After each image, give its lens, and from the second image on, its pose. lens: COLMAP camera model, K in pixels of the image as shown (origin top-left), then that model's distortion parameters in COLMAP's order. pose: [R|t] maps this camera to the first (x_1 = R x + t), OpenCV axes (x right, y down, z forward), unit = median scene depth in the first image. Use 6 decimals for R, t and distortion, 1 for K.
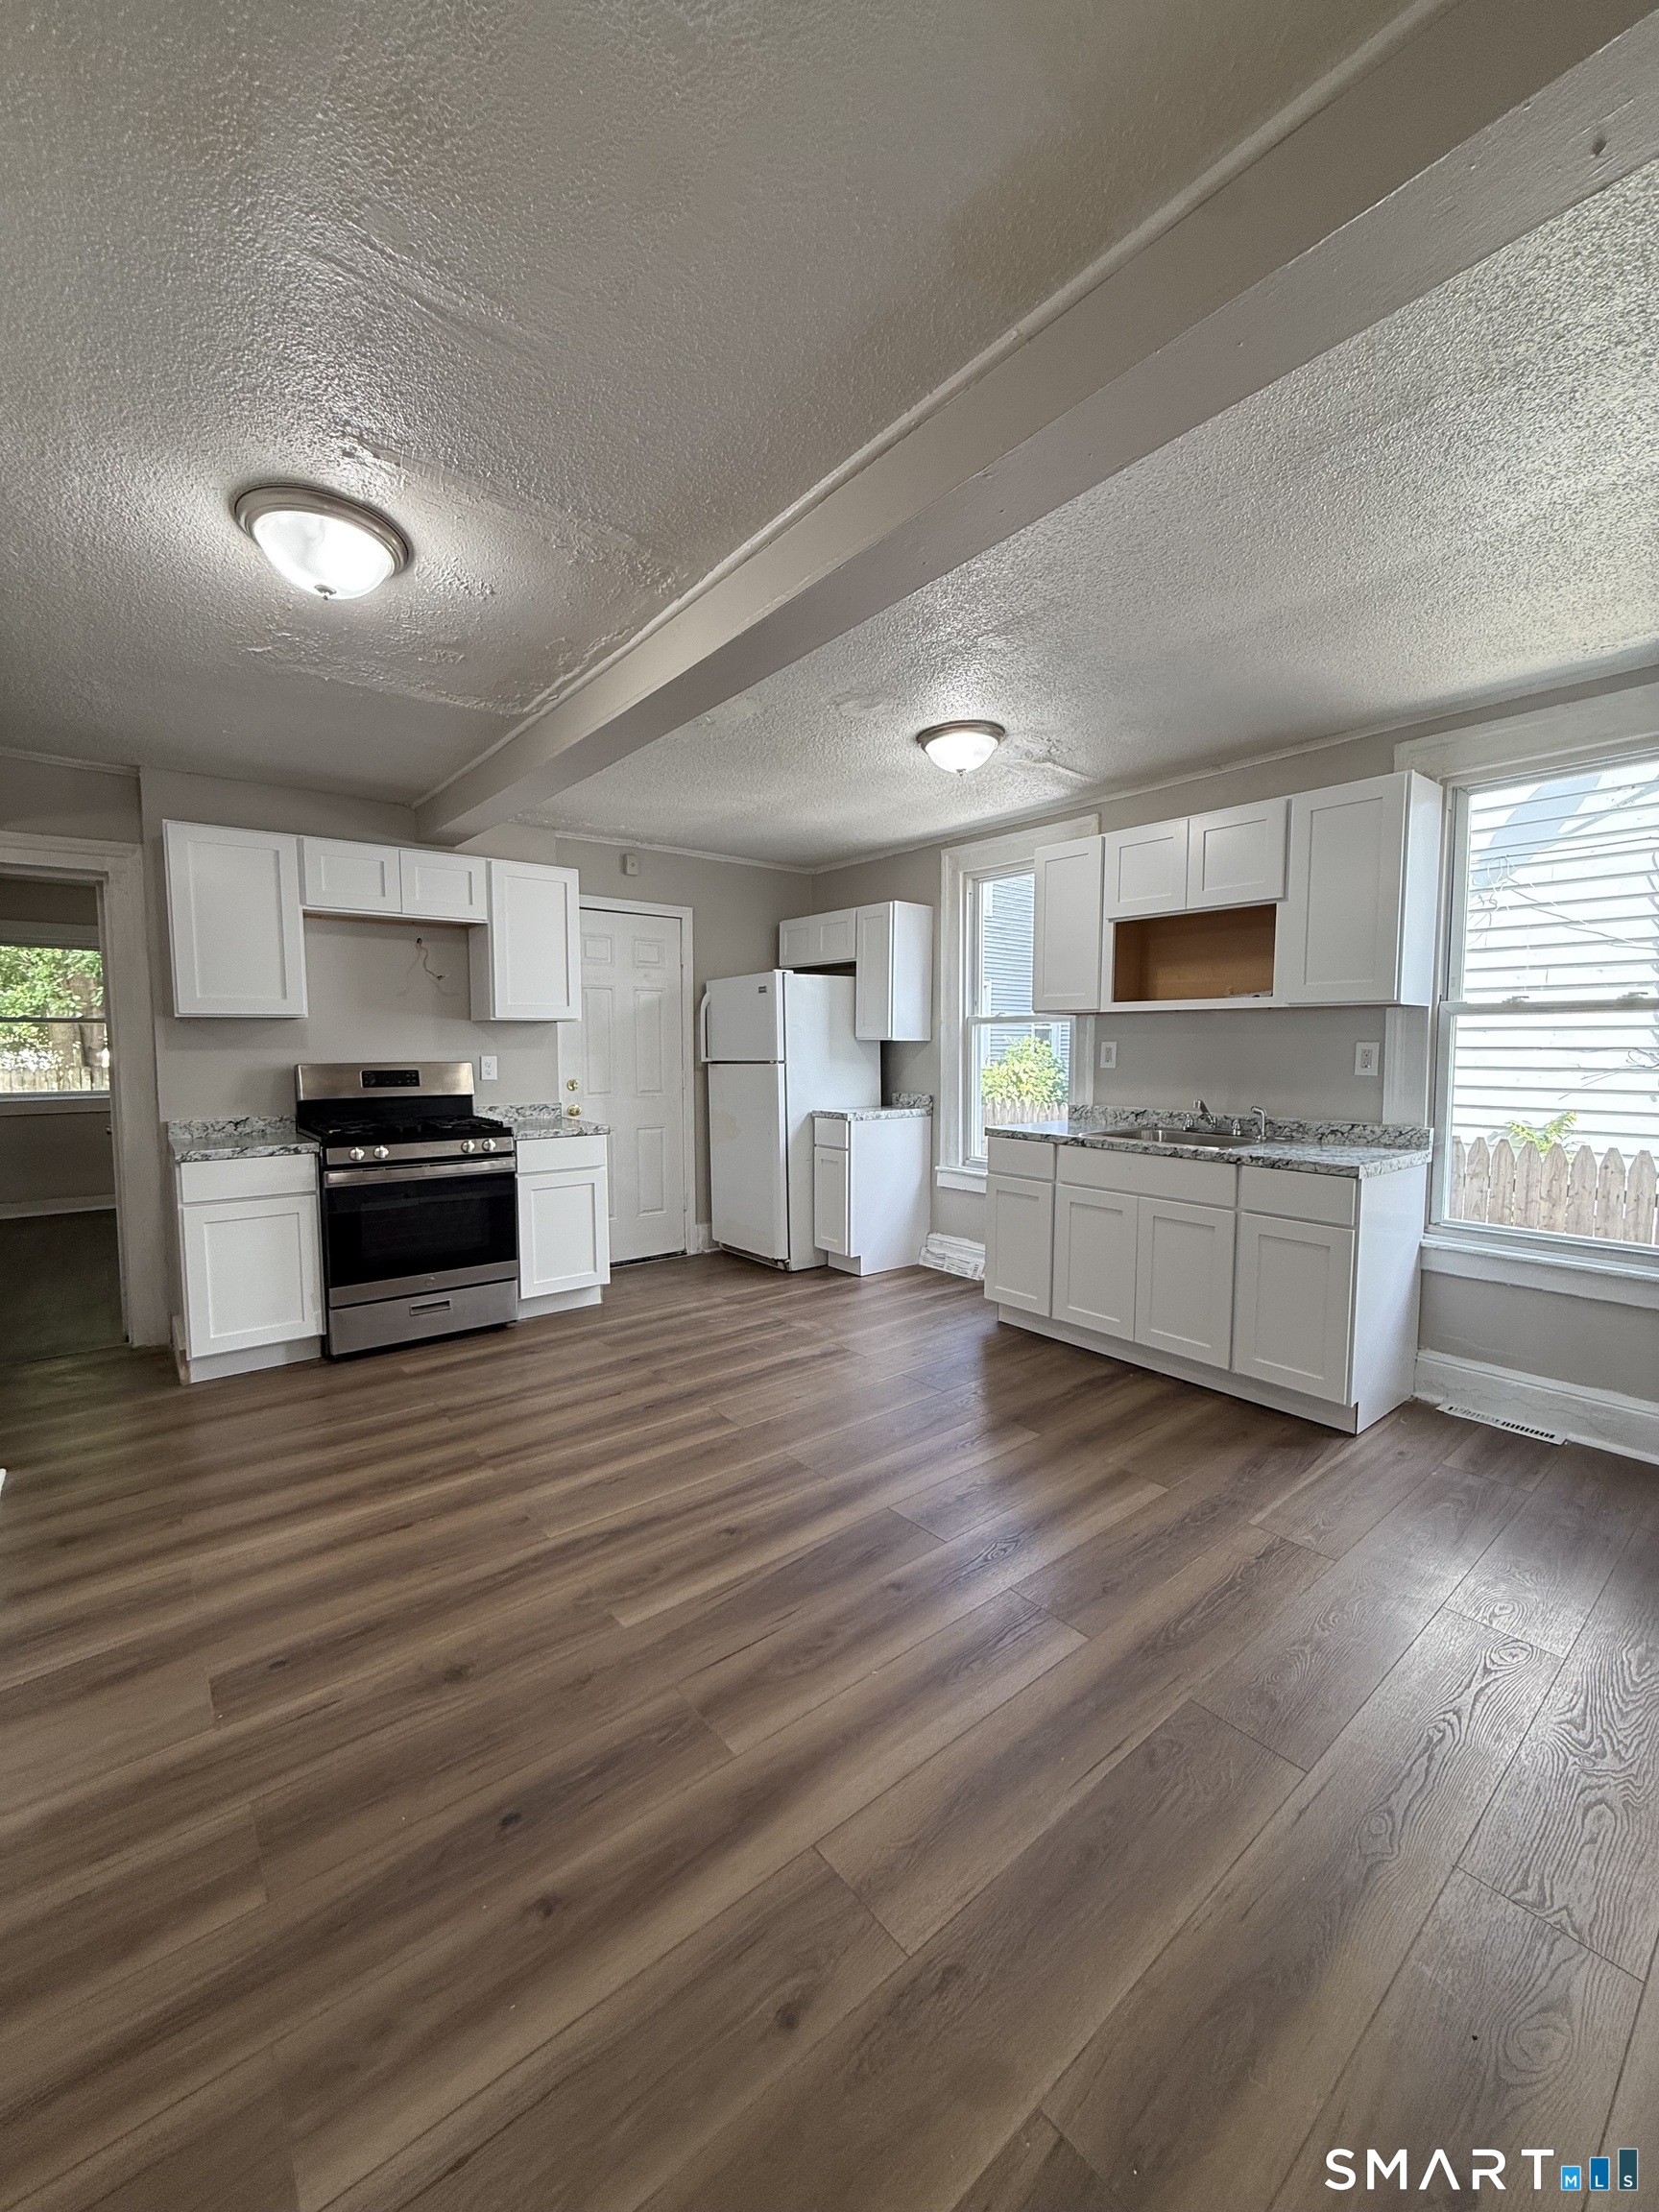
lens RADIAL K [[883.3, 0, 825.3], [0, 883.3, 1101.1], [0, 0, 1]] dist [0.001253, -0.000311]
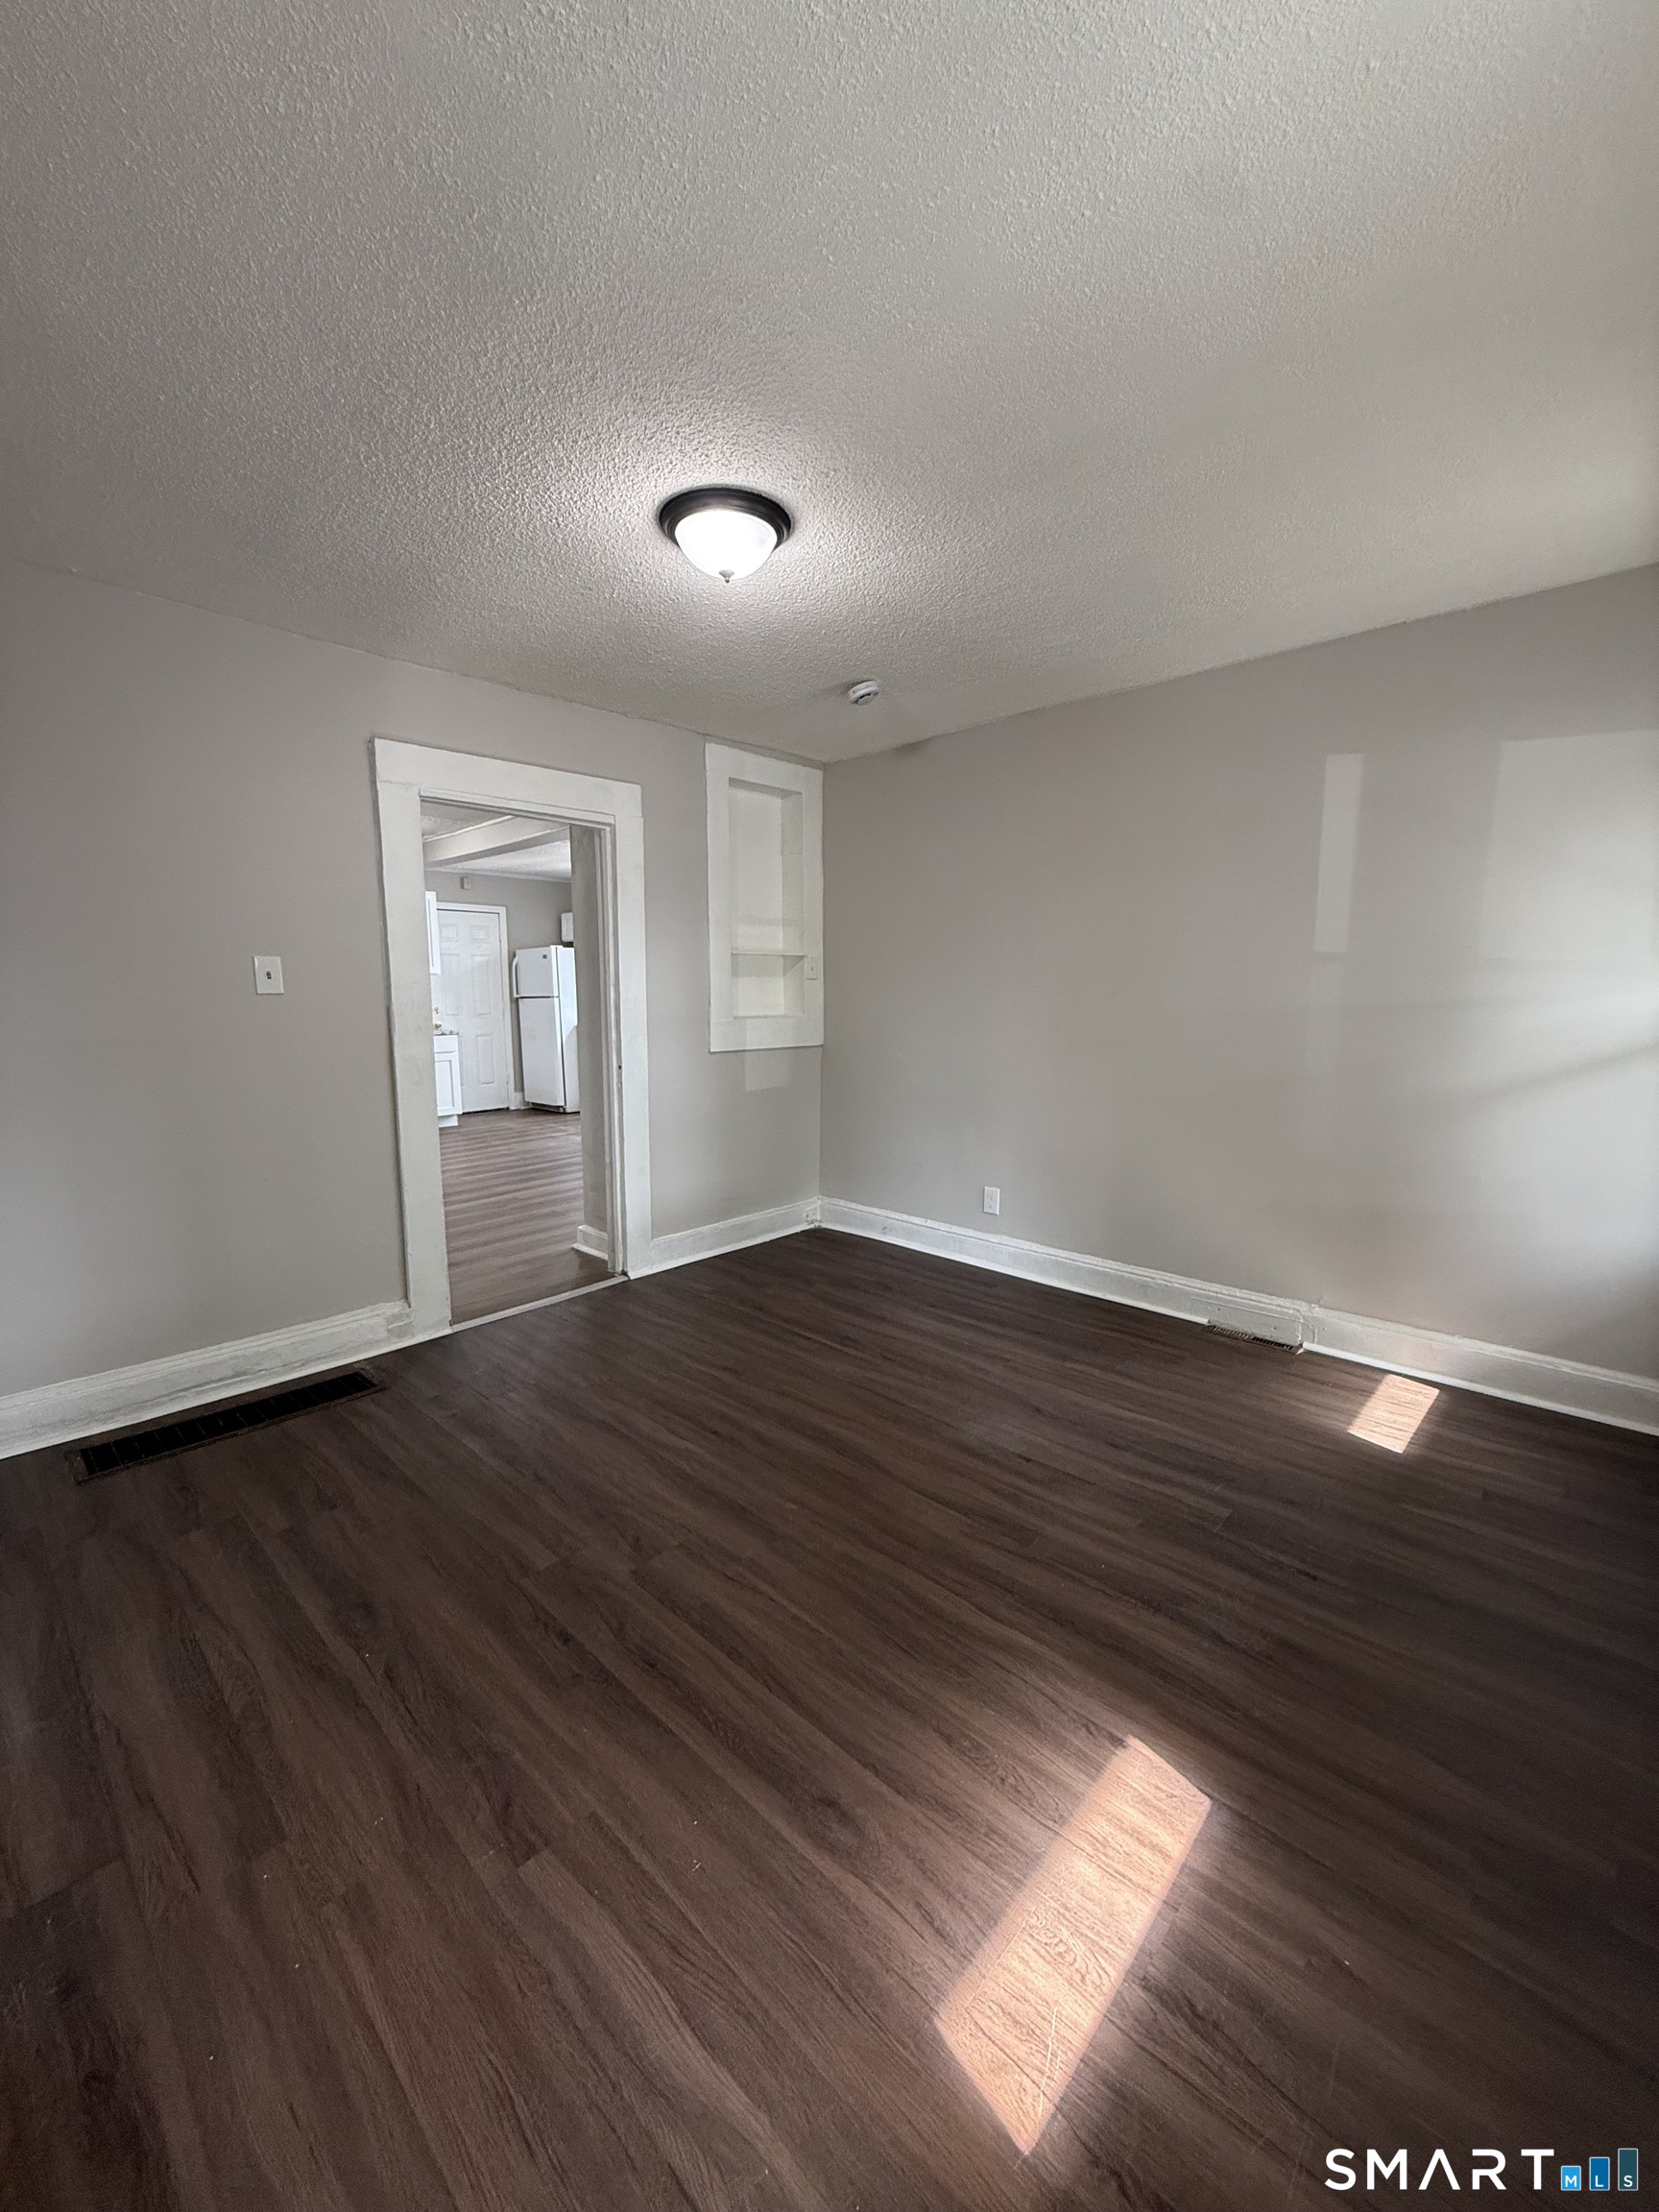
lens RADIAL K [[883.3, 0, 820.8], [0, 883.3, 1108.0], [0, 0, 1]] dist [0.001253, -0.000311]
pose [[0.990188, -0.018724, 0.138482, 0.283077], [0.008681, 0.997311, 0.072775, 0.069270], [-0.139472, -0.070859, 0.987687, -1.085523]]
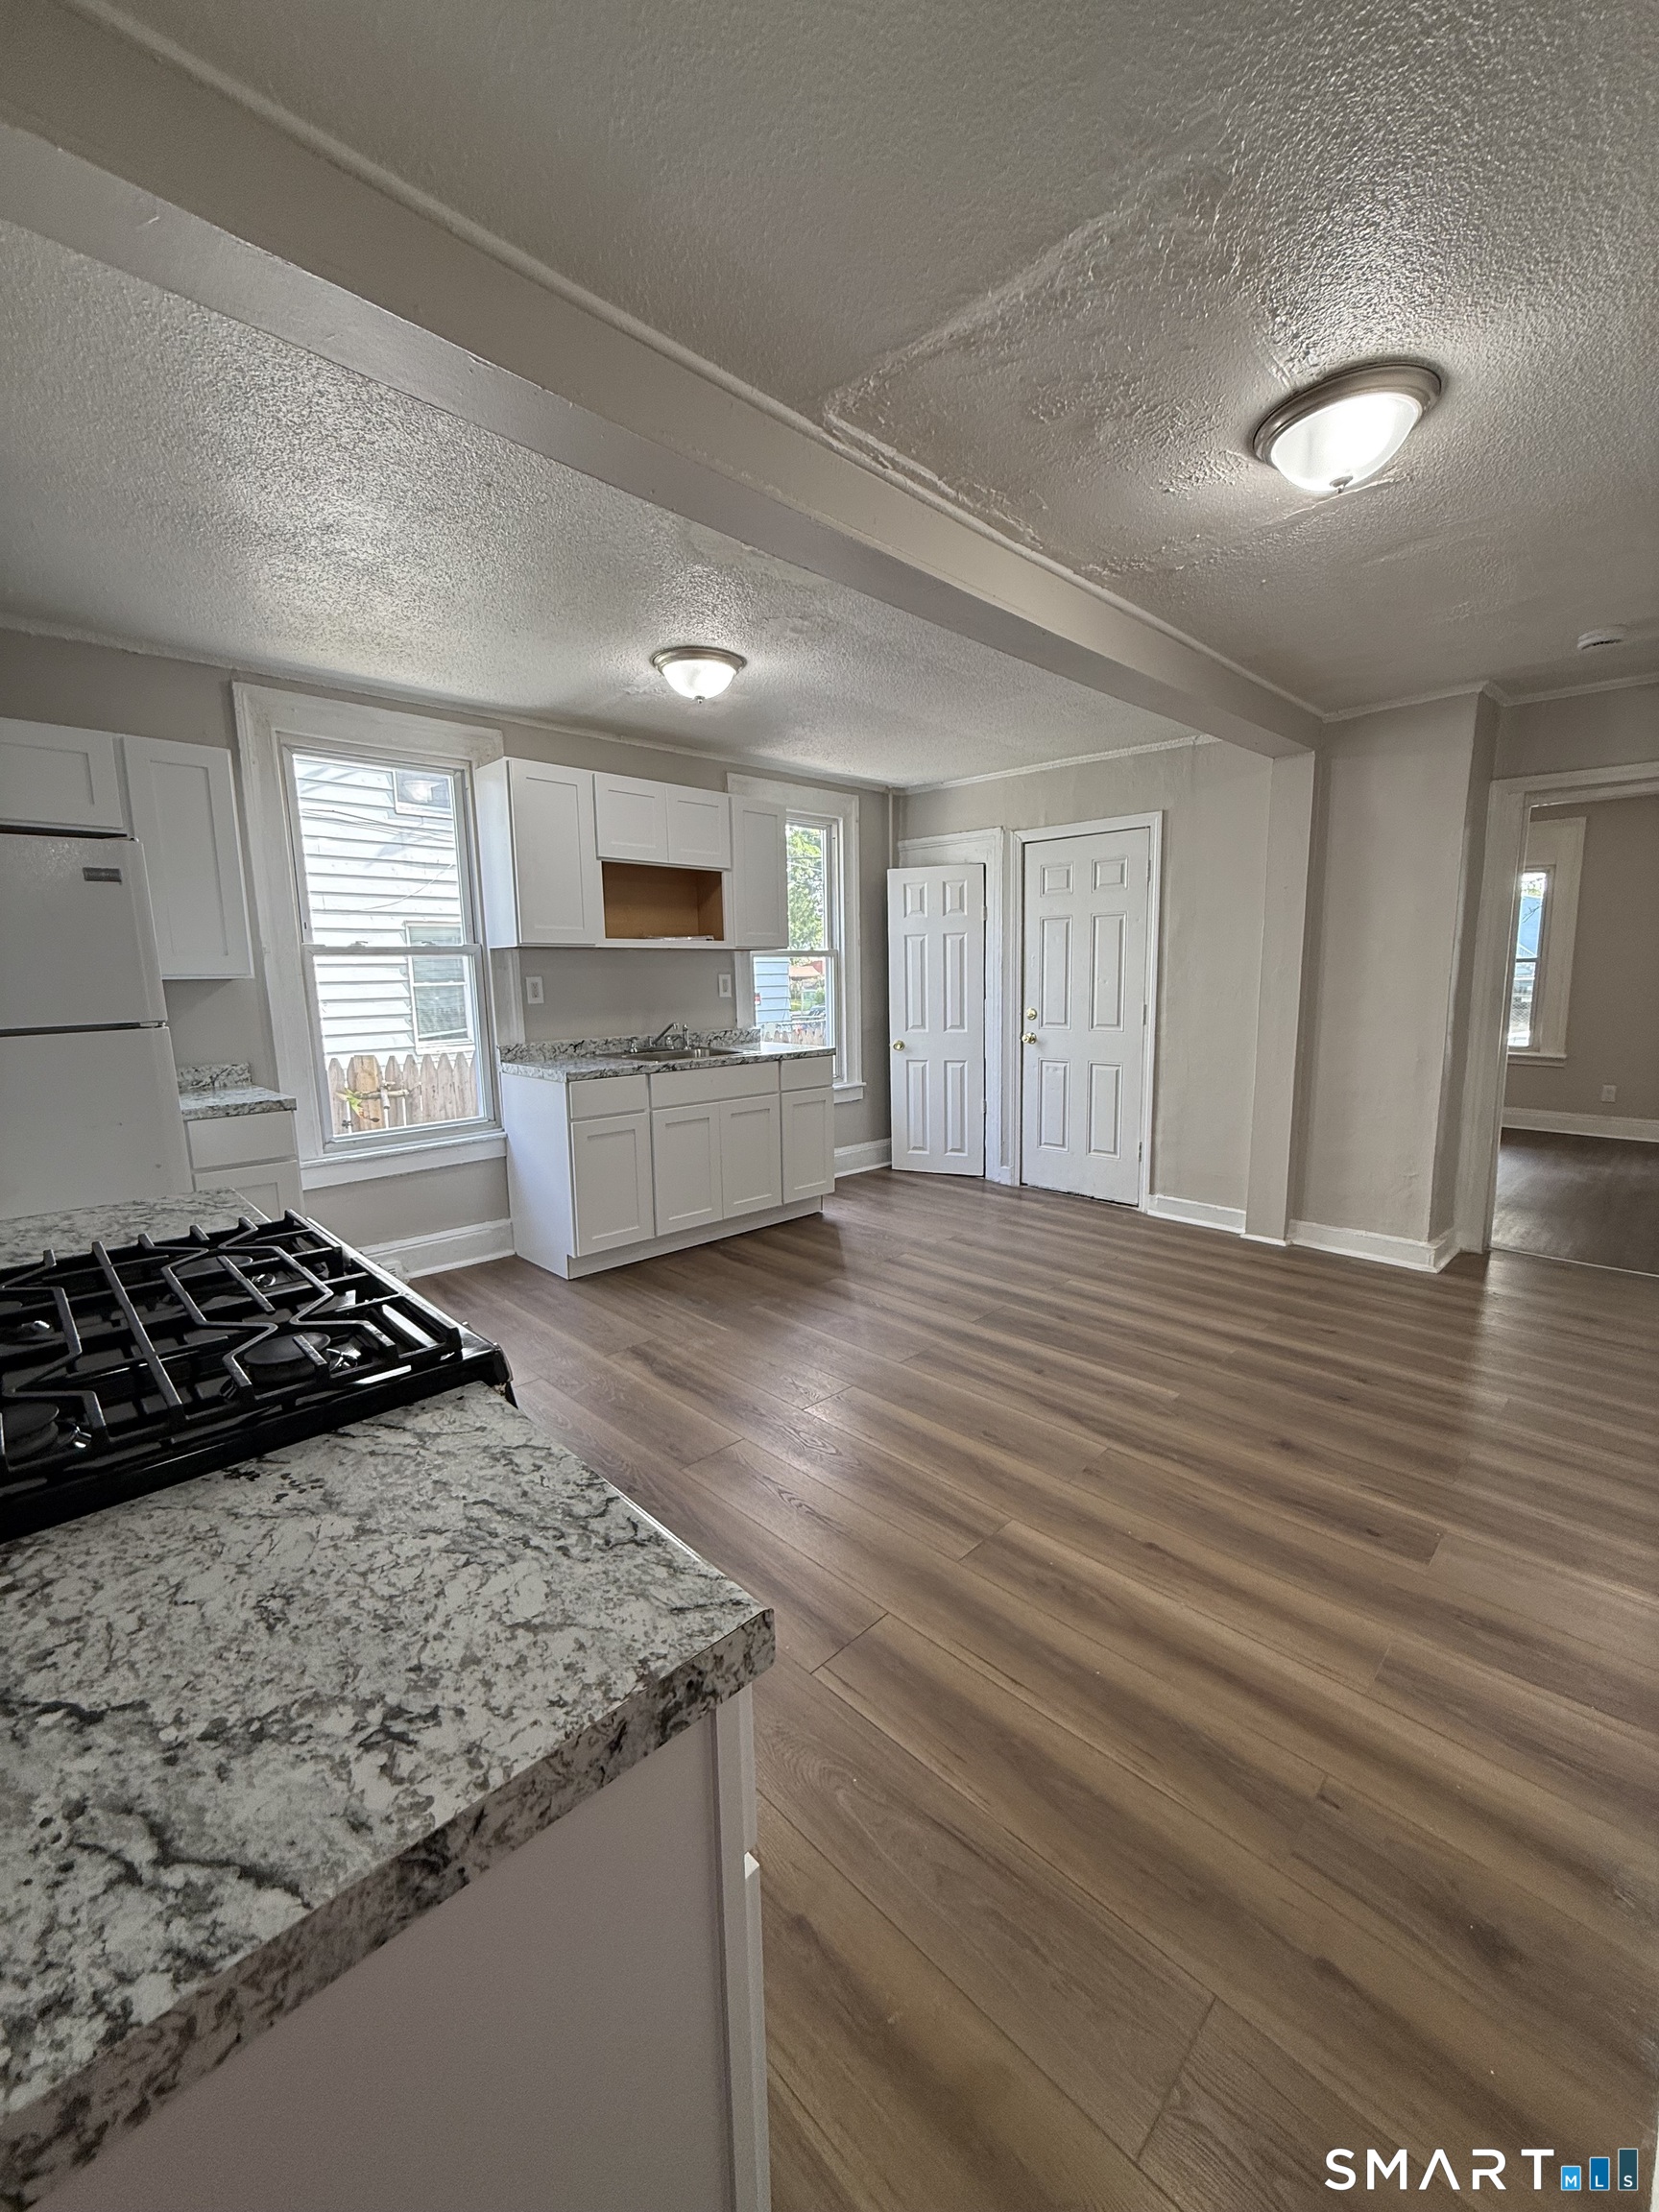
lens RADIAL K [[883.3, 0, 831.7], [0, 883.3, 1100.5], [0, 0, 1]] dist [0.001253, -0.000311]
pose [[-0.102990, -0.143343, 0.984300, -0.741641], [0.077662, 0.985382, 0.151626, -0.057669], [-0.991646, 0.092059, -0.090352, 0.817134]]
